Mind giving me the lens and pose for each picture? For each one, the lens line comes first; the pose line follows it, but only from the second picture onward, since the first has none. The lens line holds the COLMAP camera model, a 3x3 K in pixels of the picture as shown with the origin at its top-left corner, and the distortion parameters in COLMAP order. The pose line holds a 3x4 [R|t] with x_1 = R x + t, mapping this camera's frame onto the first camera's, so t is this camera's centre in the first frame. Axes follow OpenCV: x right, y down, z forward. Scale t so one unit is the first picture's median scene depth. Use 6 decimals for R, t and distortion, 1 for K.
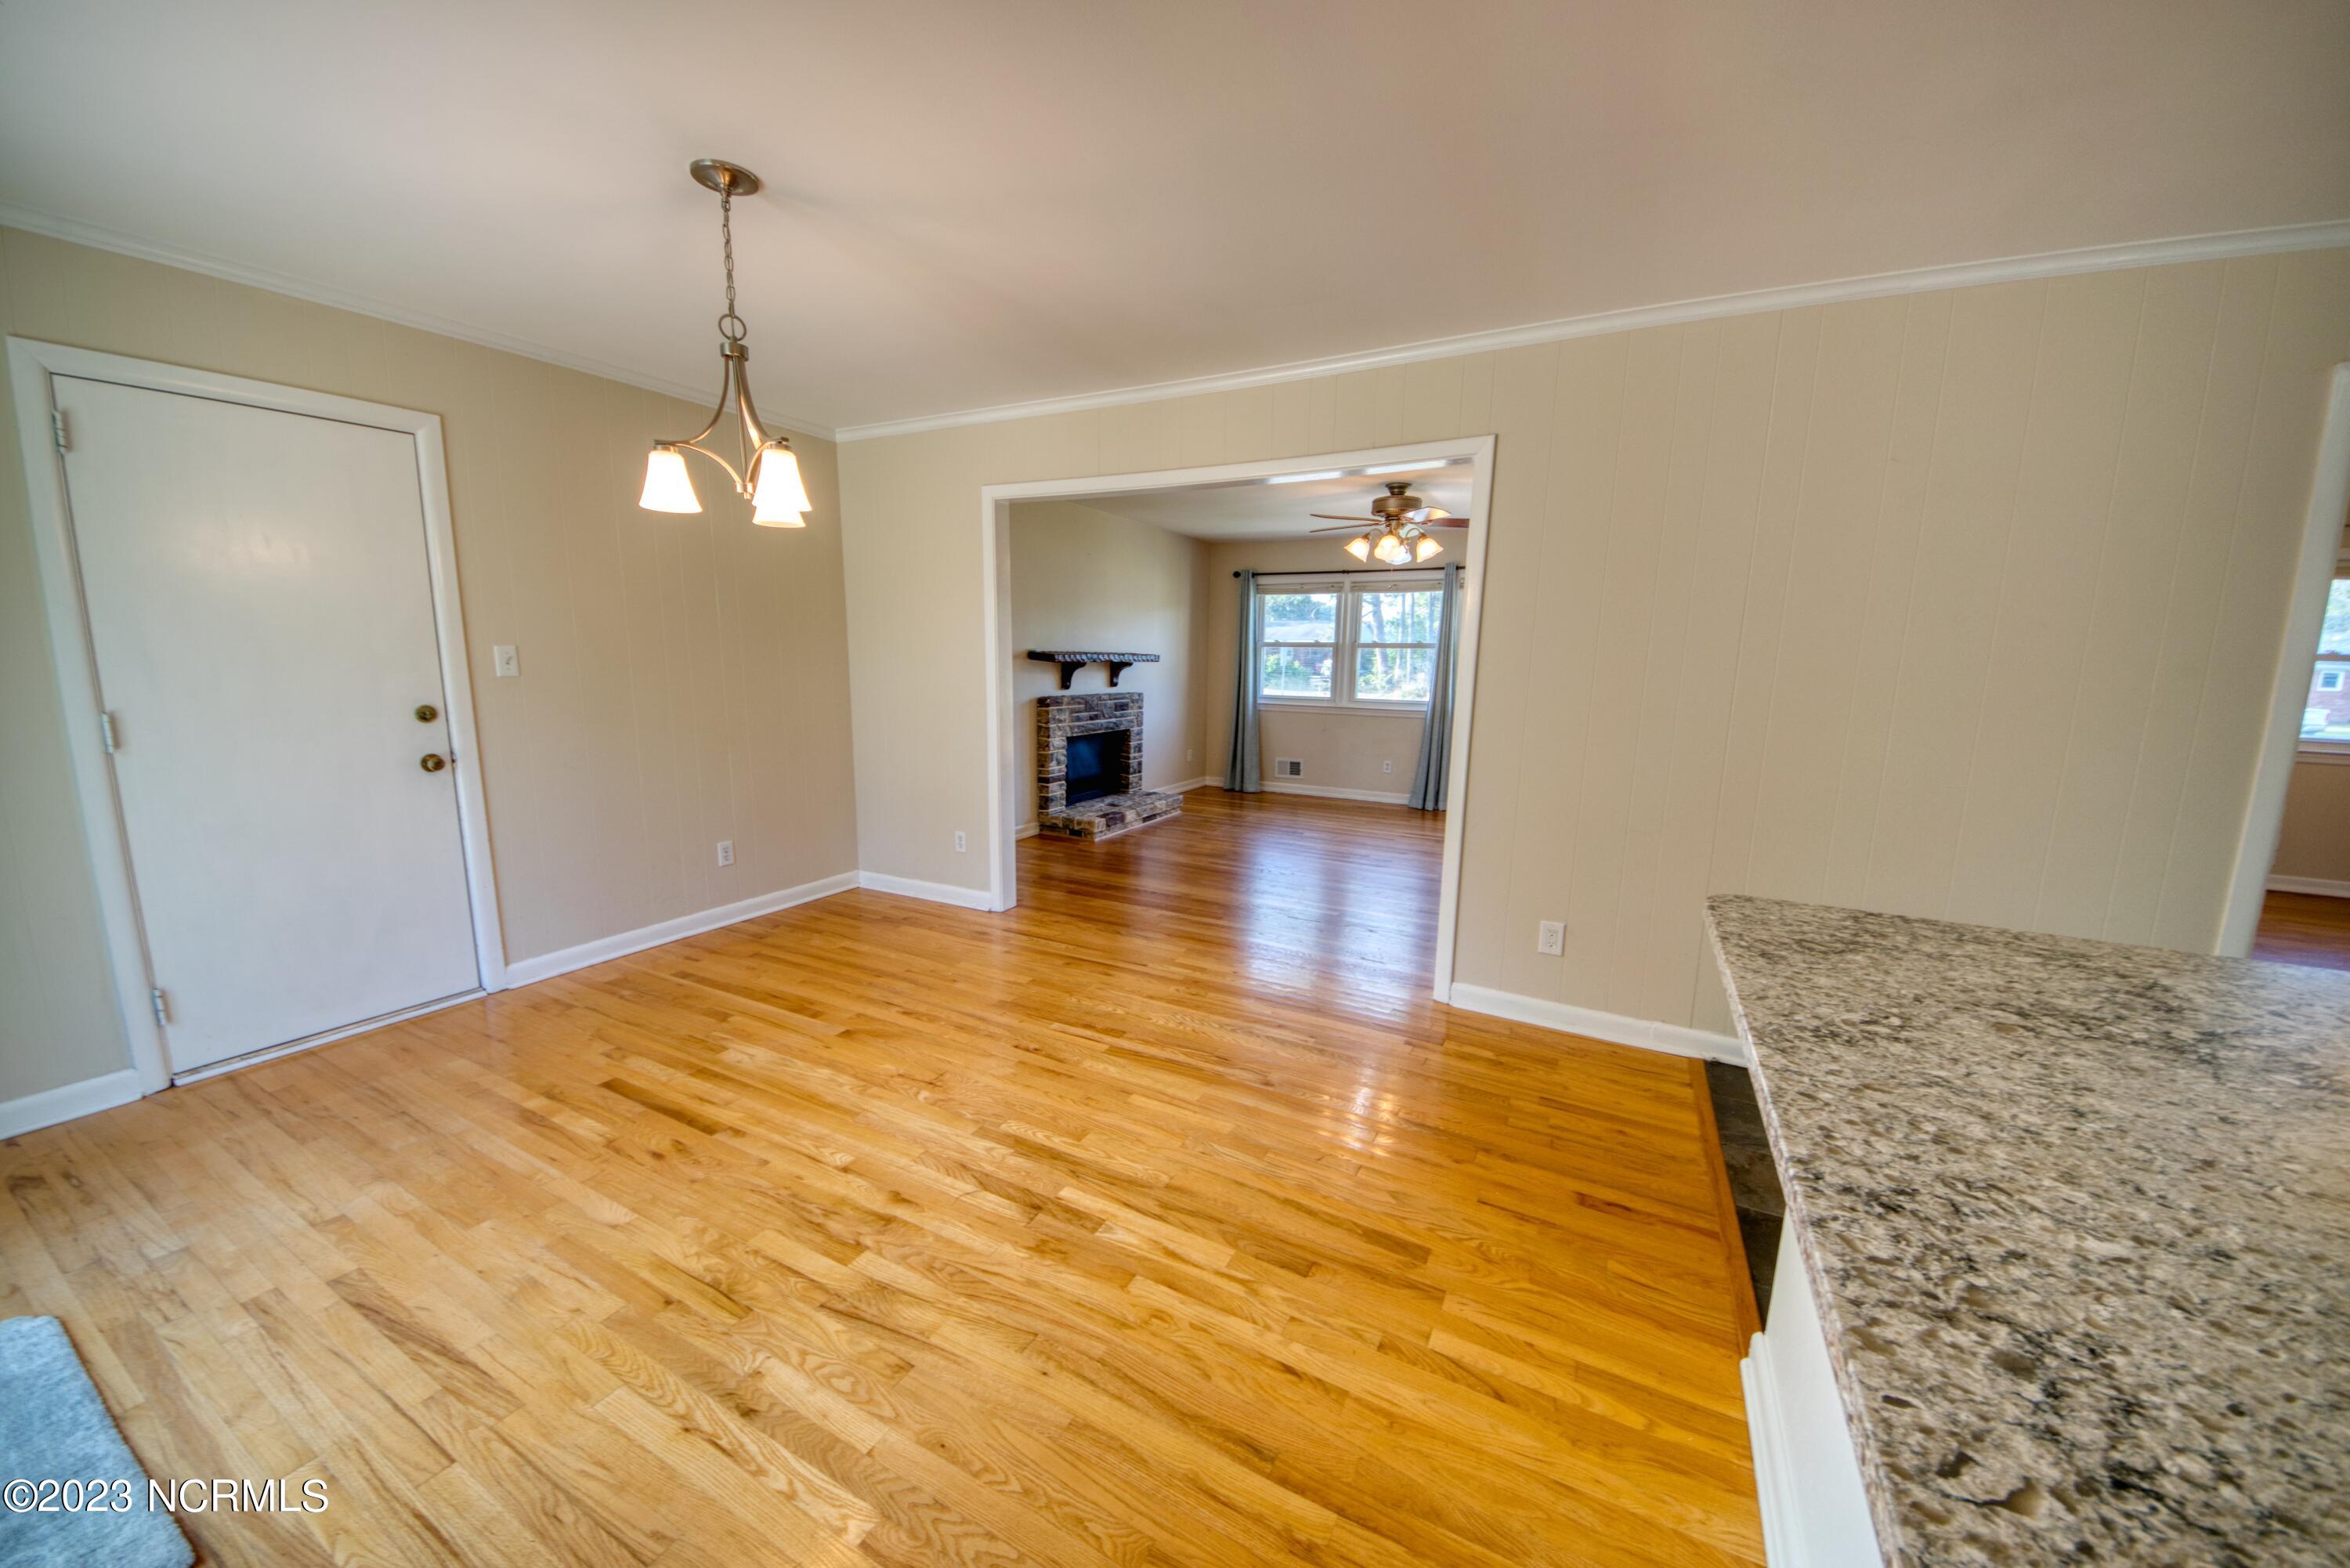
lens RADIAL K [[827.8, 0, 1174.4], [0, 827.8, 792.8], [0, 0, 1]] dist [0.033193, -0.022203]
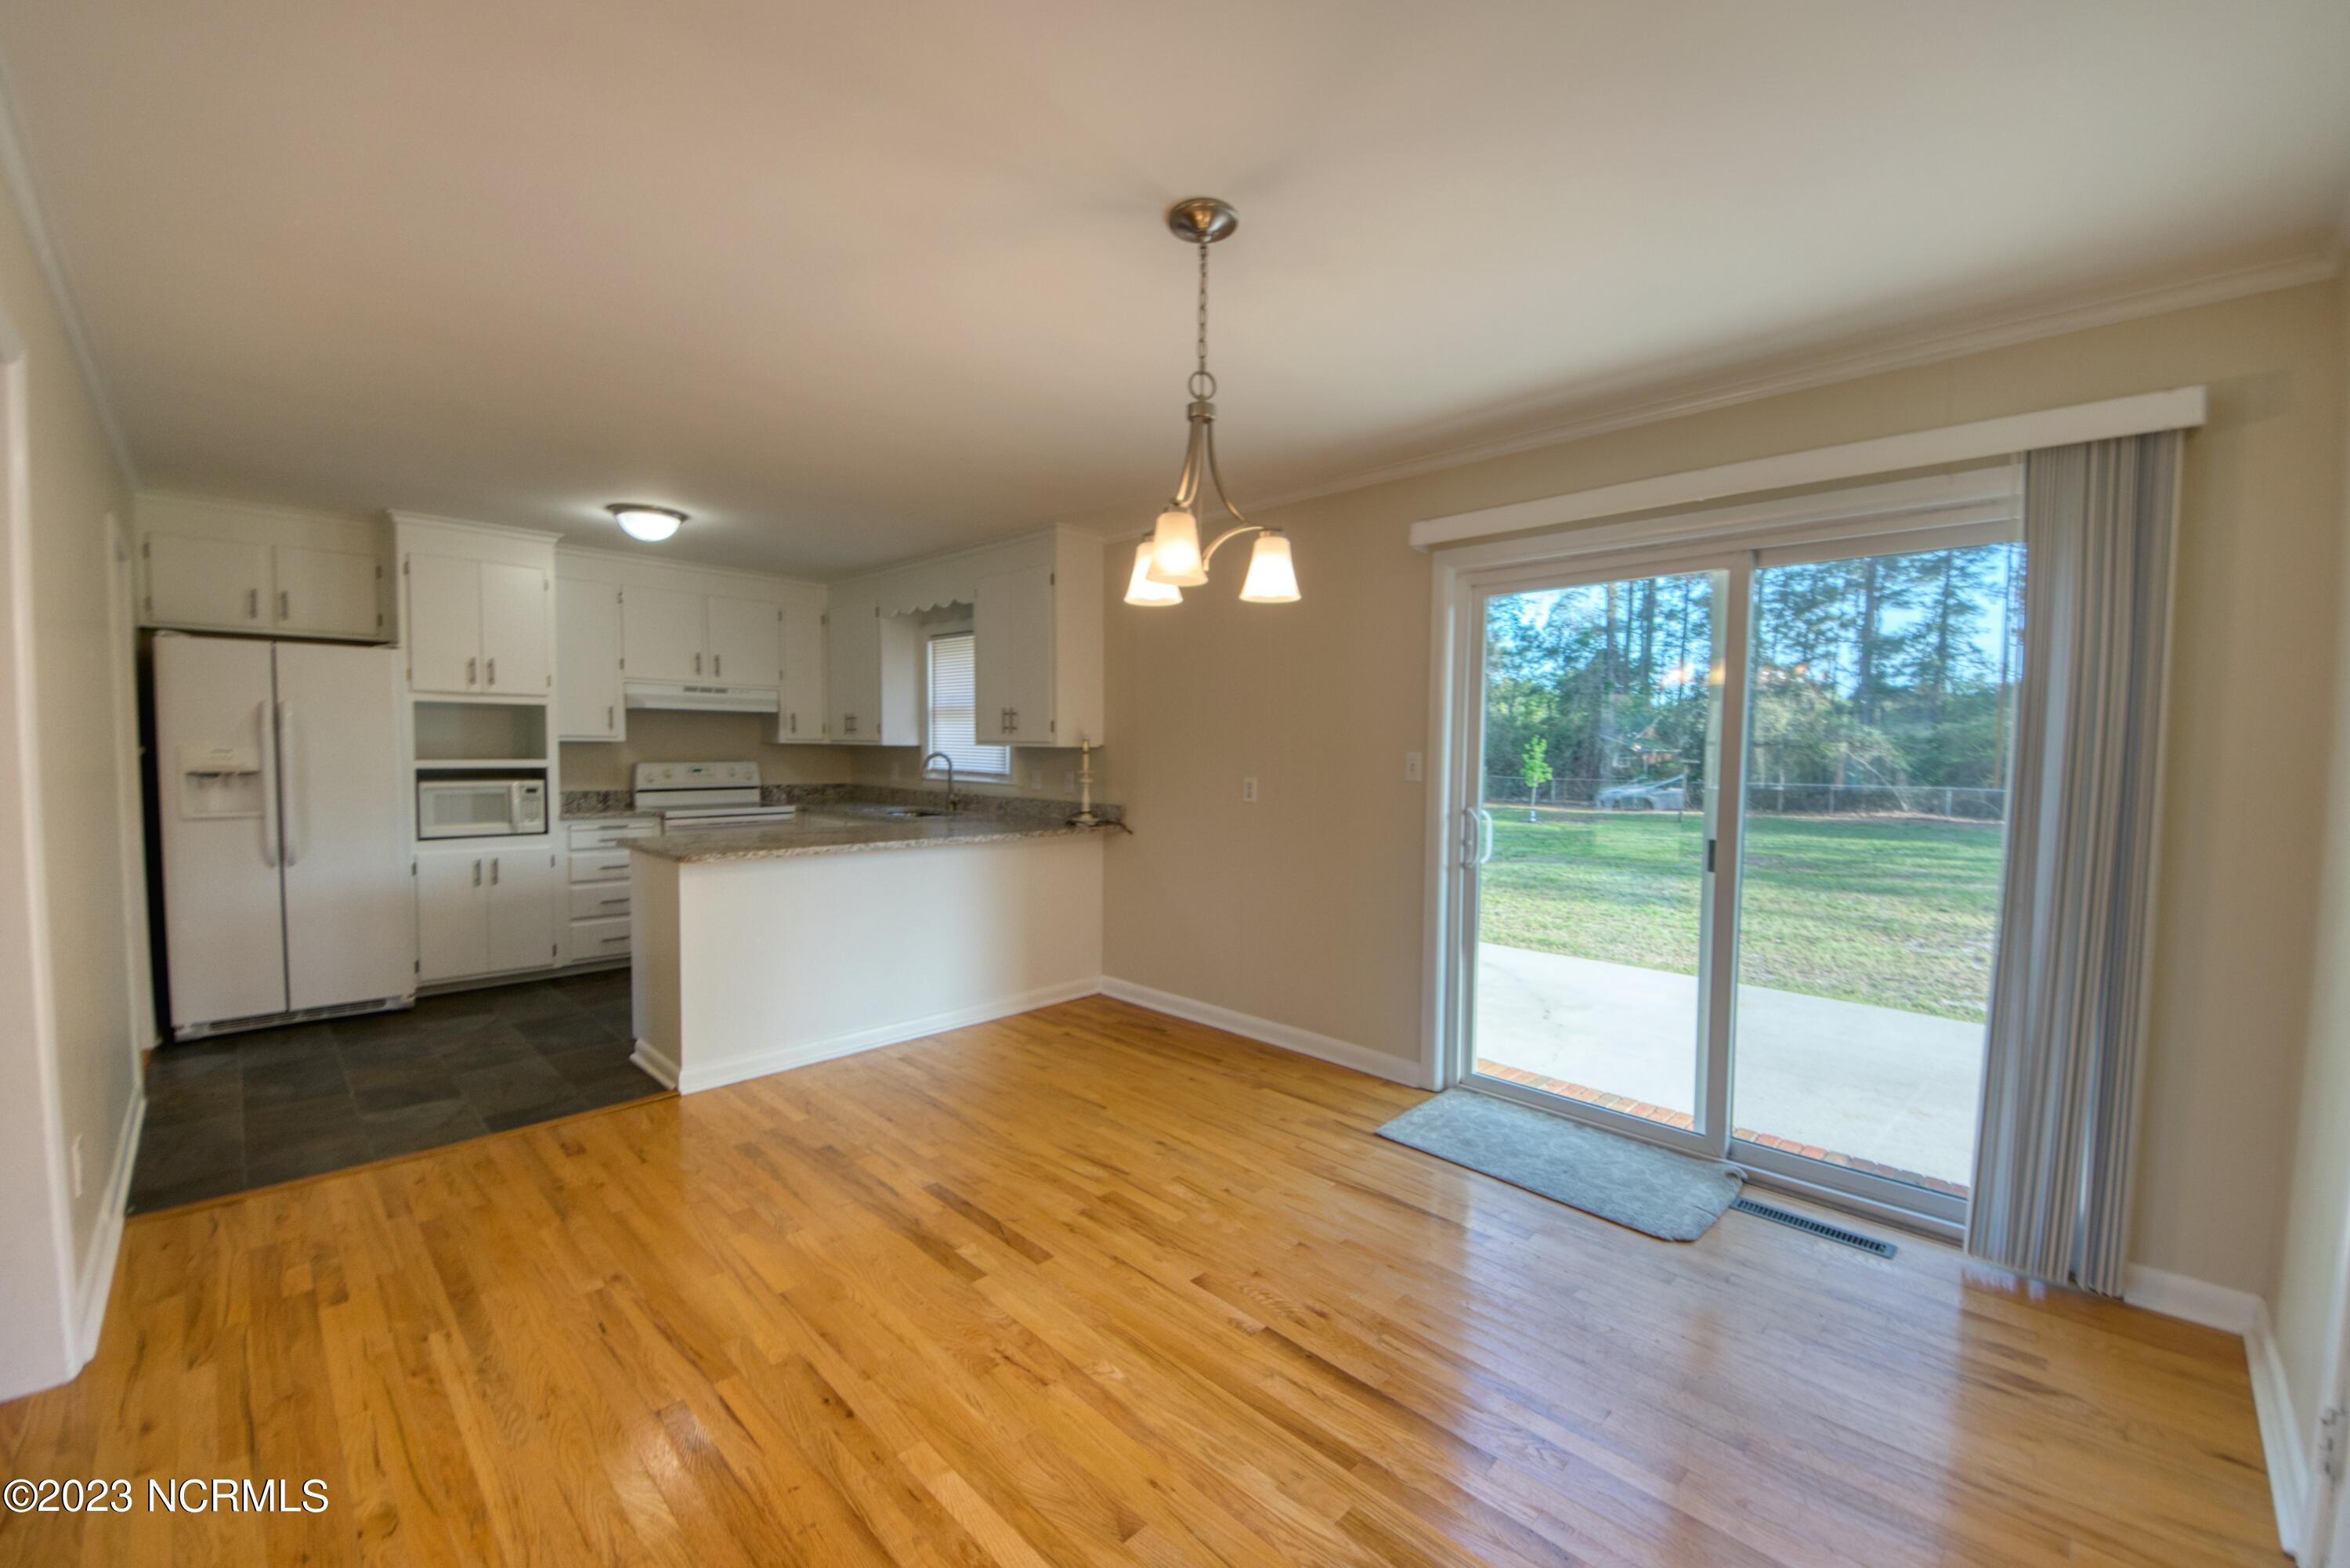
lens RADIAL K [[921.7, 0, 1183.9], [0, 921.7, 797.3], [0, 0, 1]] dist [0.049843, -0.033721]
pose [[-0.957814, -0.043612, 0.284061, -0.416270], [0.019621, 0.976189, 0.216032, -0.180475], [-0.286718, 0.212492, -0.934152, 1.036995]]
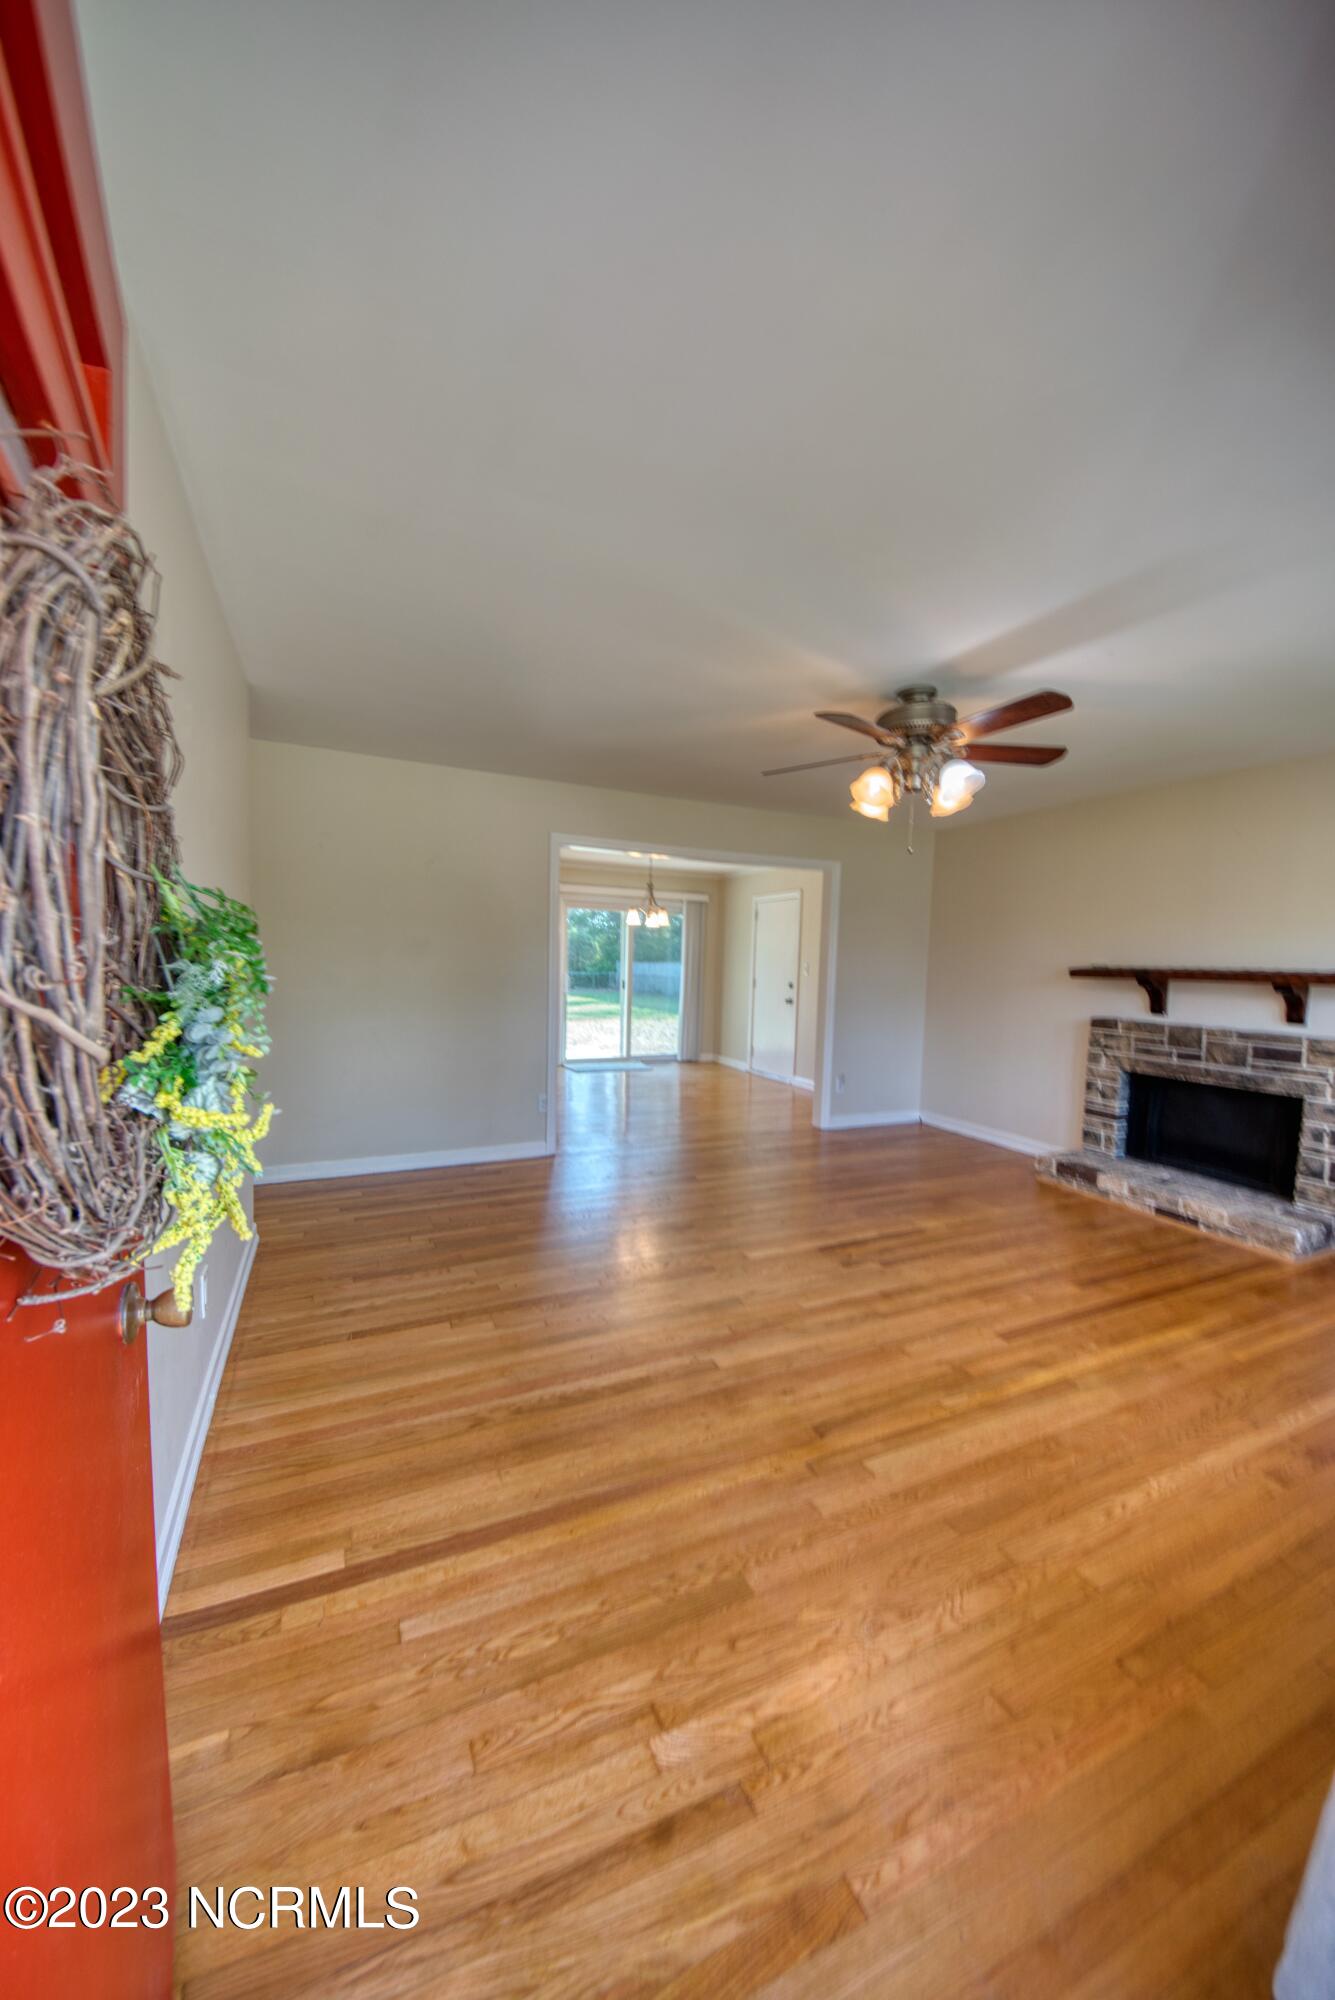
lens RADIAL K [[704.6, 0, 664.0], [0, 704.6, 1010.0], [0, 0, 1]] dist [0.033193, -0.022203]
pose [[-0.603924, 0.023771, -0.796687, 1.103558], [-0.165251, 0.974102, 0.154332, -0.248309], [0.779723, 0.224858, -0.584355, 1.634883]]
